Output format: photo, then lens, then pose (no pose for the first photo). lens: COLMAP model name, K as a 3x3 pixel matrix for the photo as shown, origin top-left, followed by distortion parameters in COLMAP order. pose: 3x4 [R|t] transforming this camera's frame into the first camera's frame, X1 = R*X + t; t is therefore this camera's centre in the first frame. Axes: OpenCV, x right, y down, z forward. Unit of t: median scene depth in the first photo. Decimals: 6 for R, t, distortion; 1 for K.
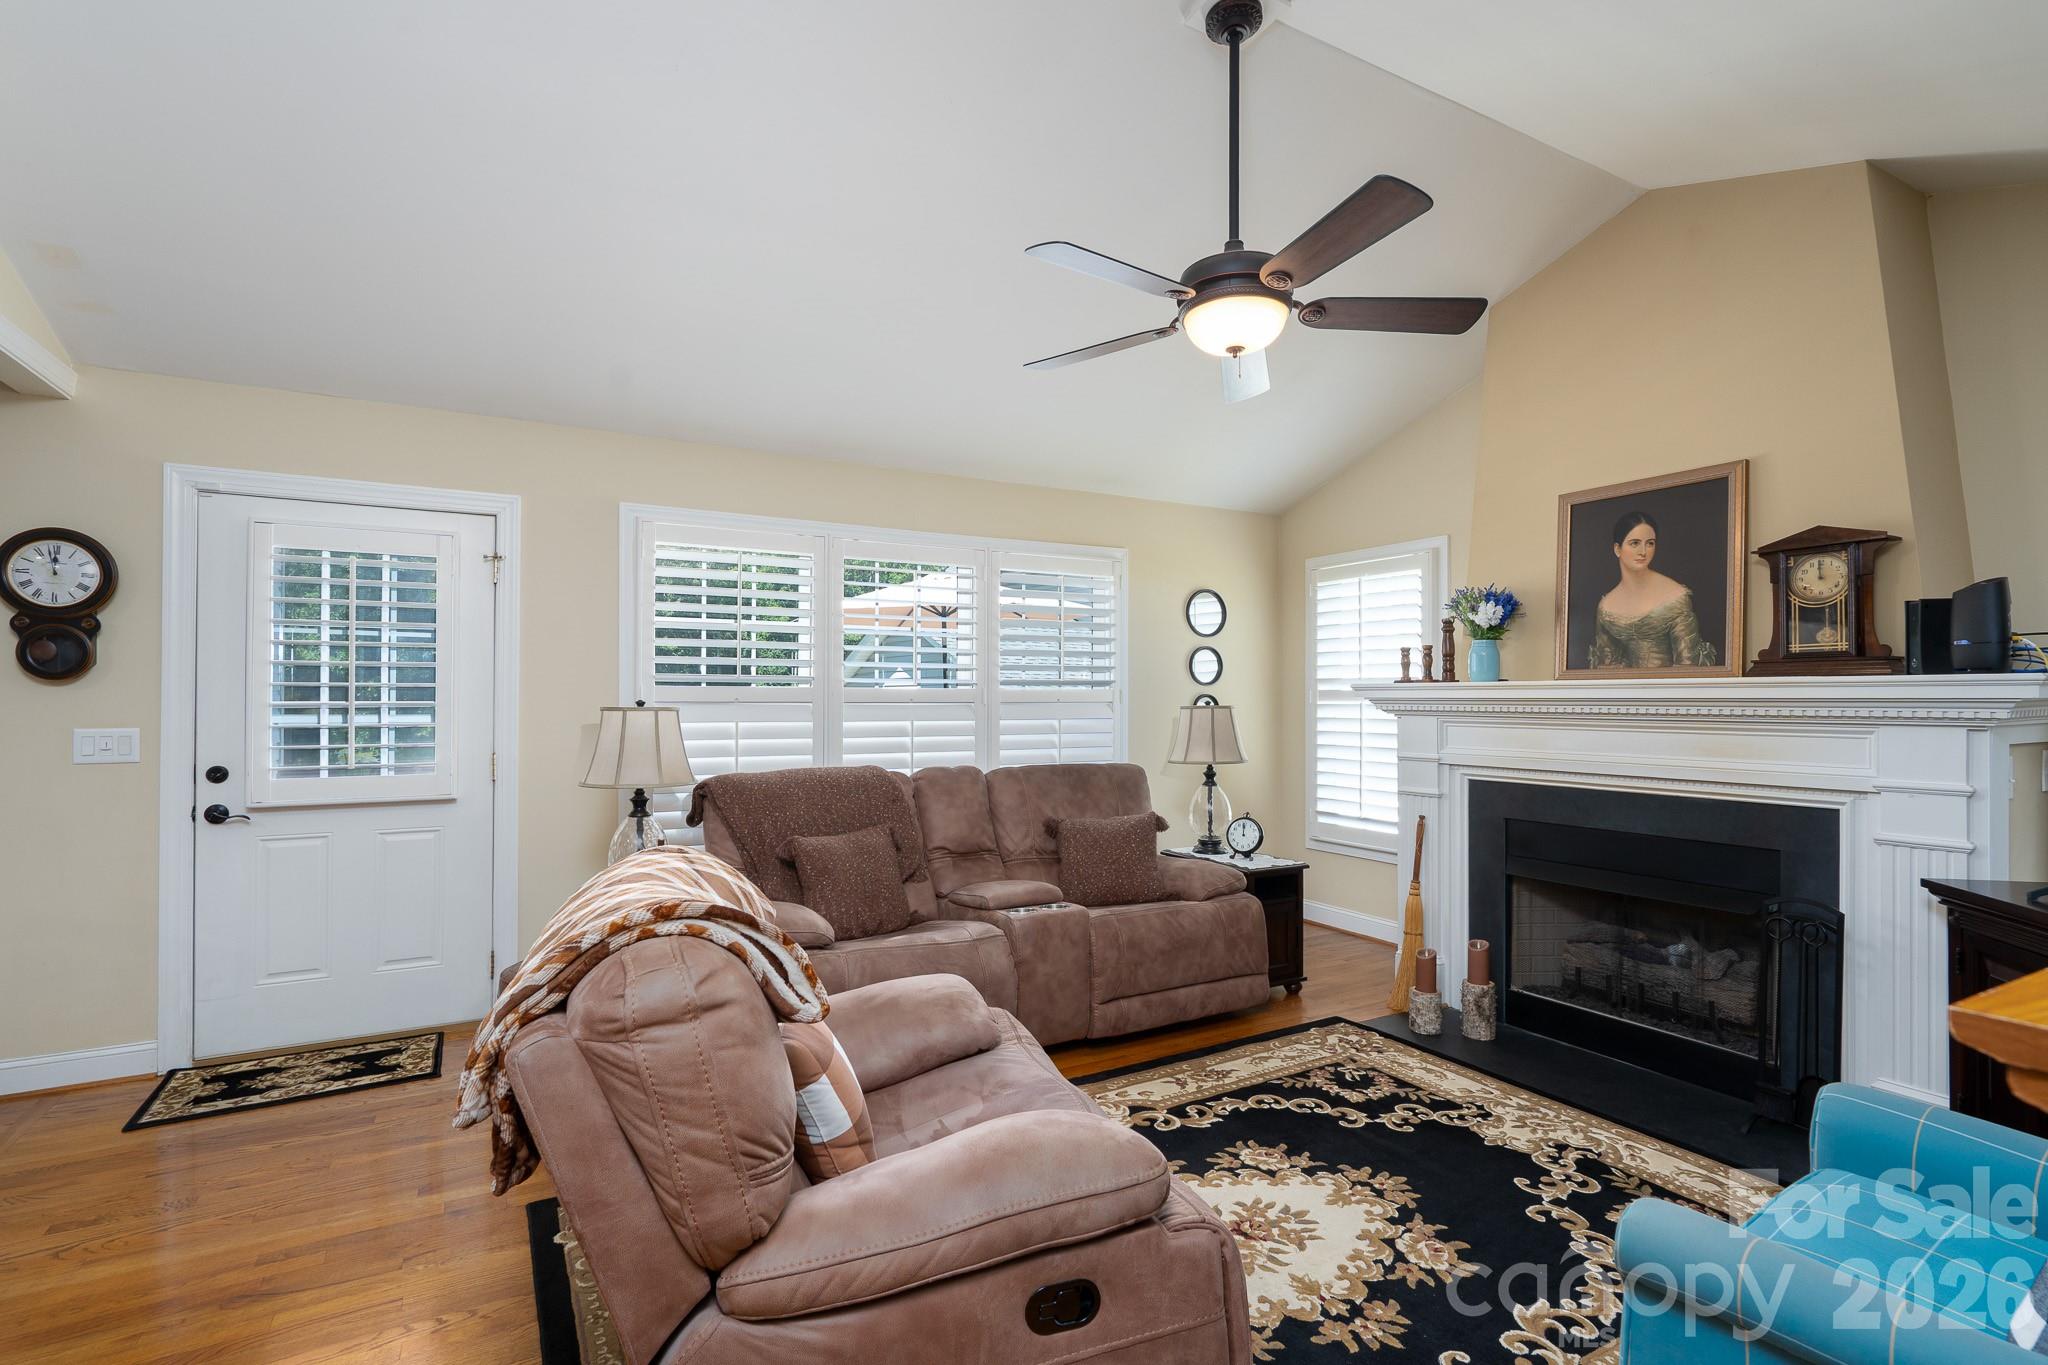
lens RADIAL K [[935.2, 0, 1016.9], [0, 935.2, 687.9], [0, 0, 1]] dist [-0.002194, 0.001086]
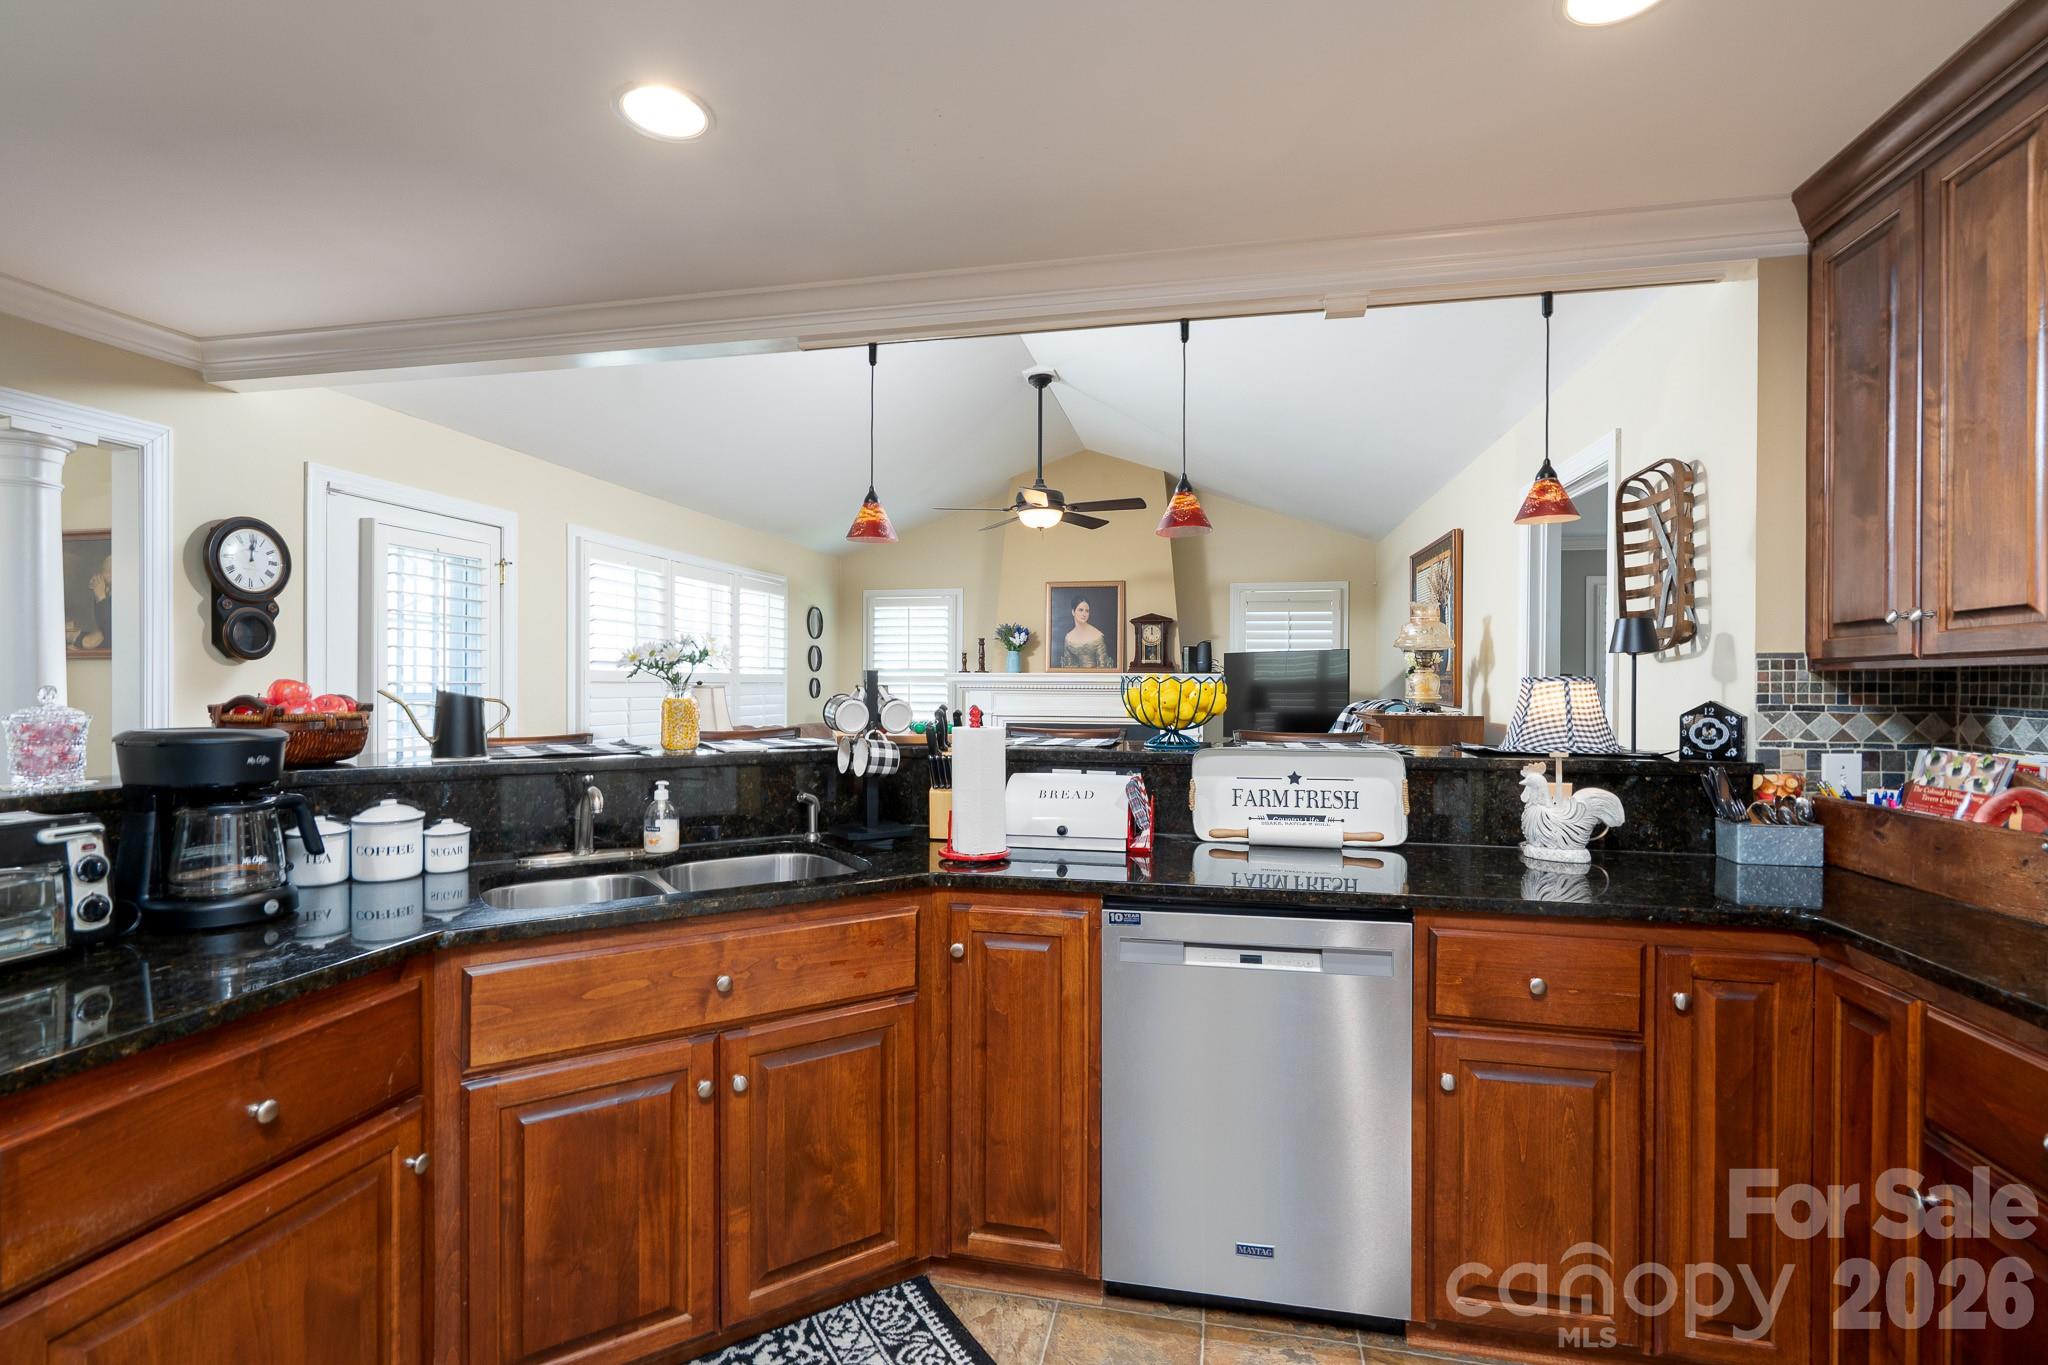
lens RADIAL K [[935.2, 0, 1027.4], [0, 935.2, 689.5], [0, 0, 1]] dist [-0.002194, 0.001086]
pose [[0.663954, -0.000439, 0.747774, -1.181120], [-0.015070, 0.999789, 0.013968, 0.000237], [-0.747622, -0.020543, 0.663807, -0.391258]]
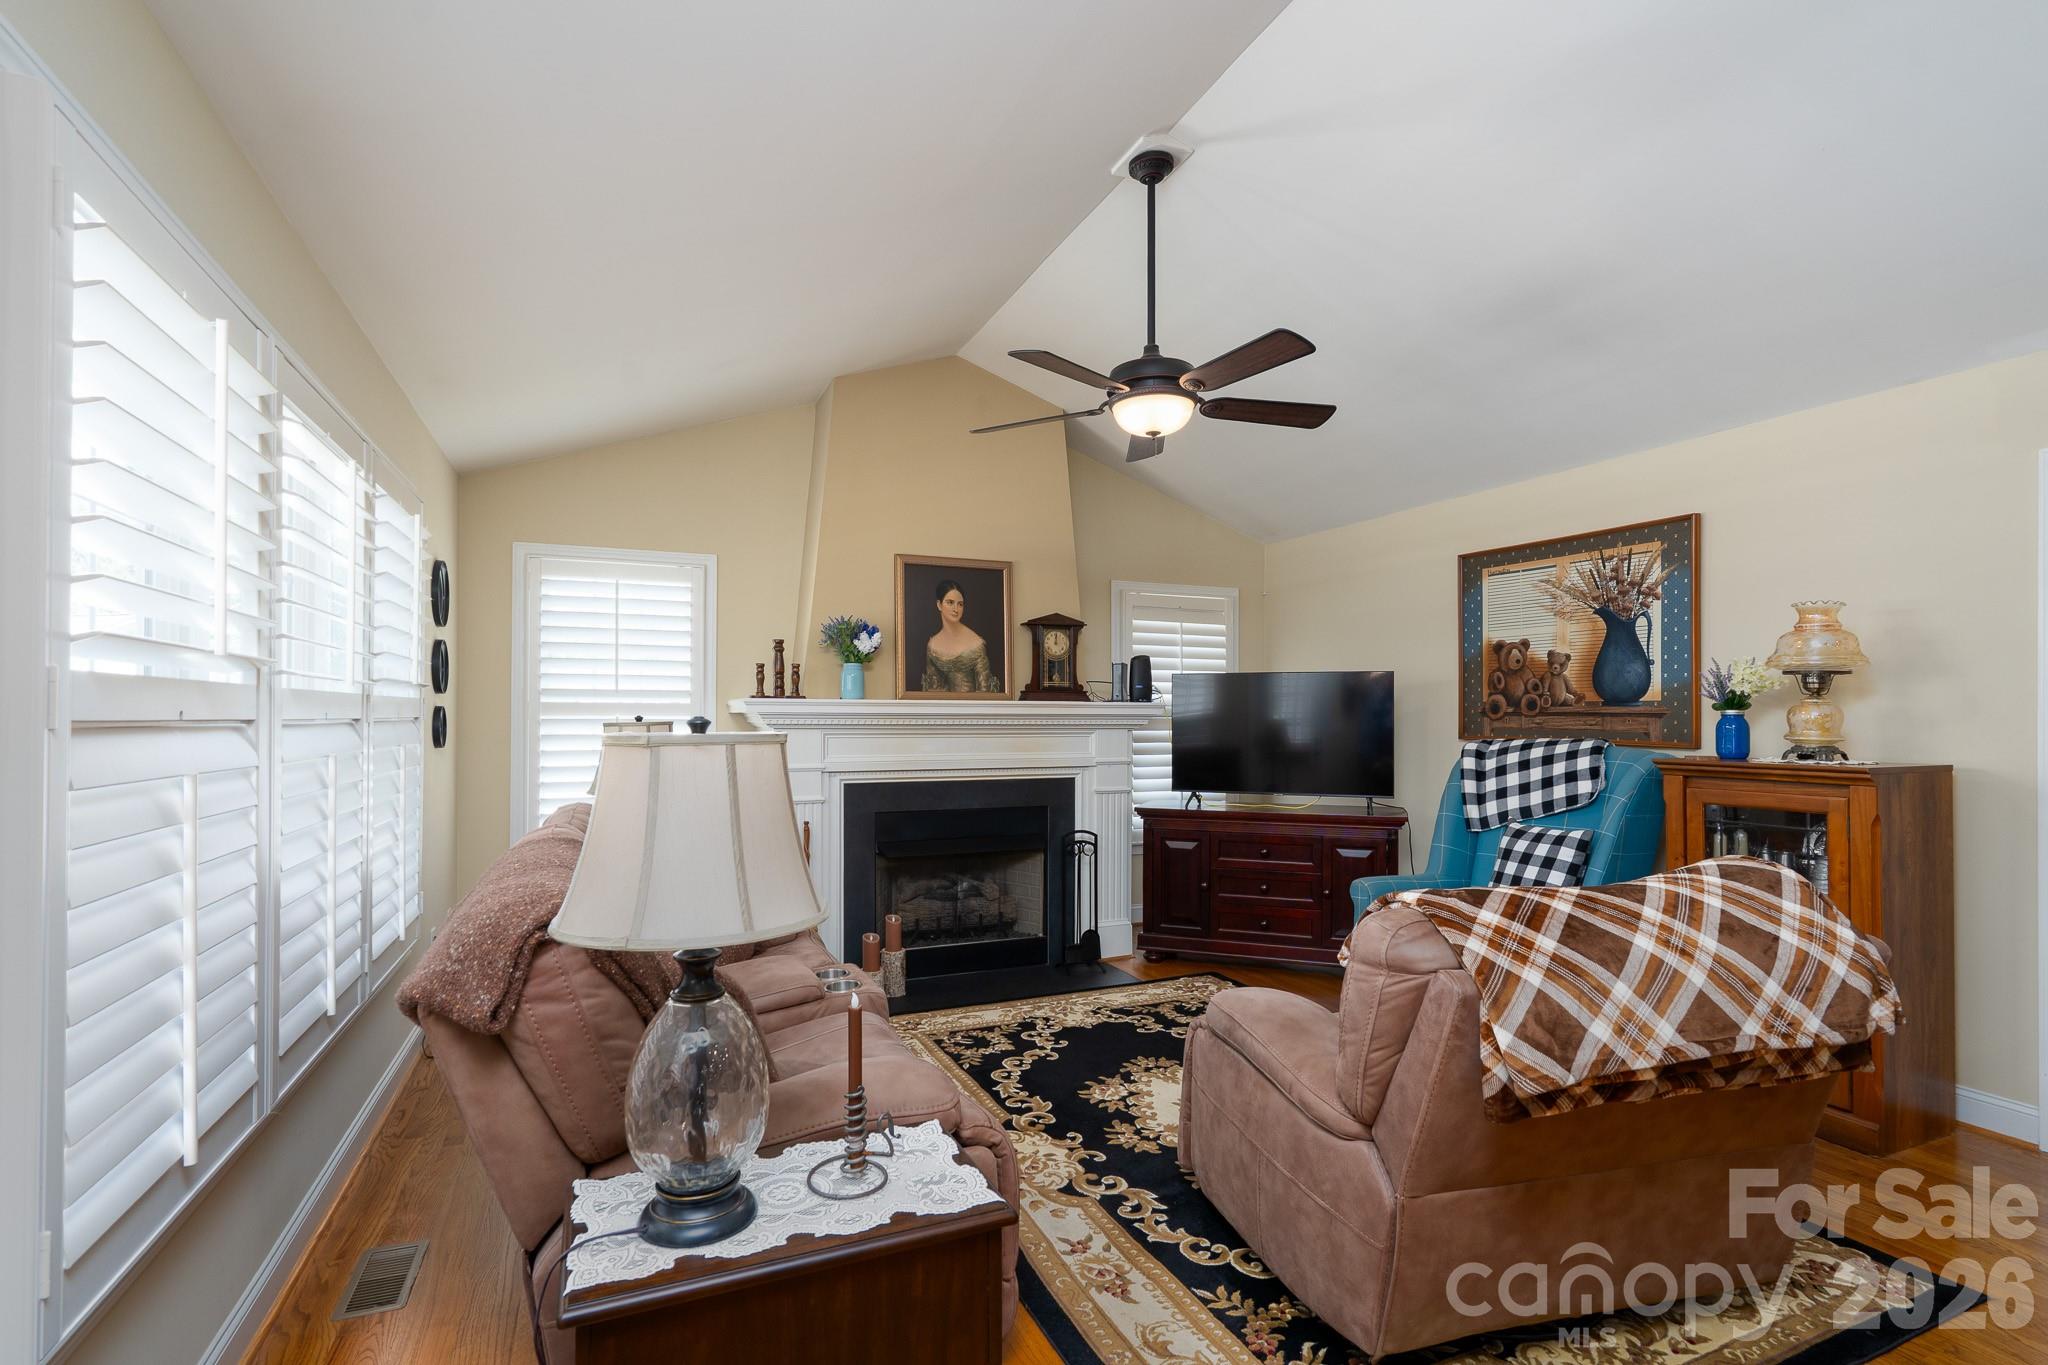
lens RADIAL K [[935.2, 0, 1043.0], [0, 935.2, 704.9], [0, 0, 1]] dist [-0.002194, 0.001086]
pose [[0.105248, 0.008617, 0.994409, -0.814447], [-0.015194, 0.999860, -0.007056, 0.006506], [-0.994330, -0.014367, 0.105365, 0.815793]]
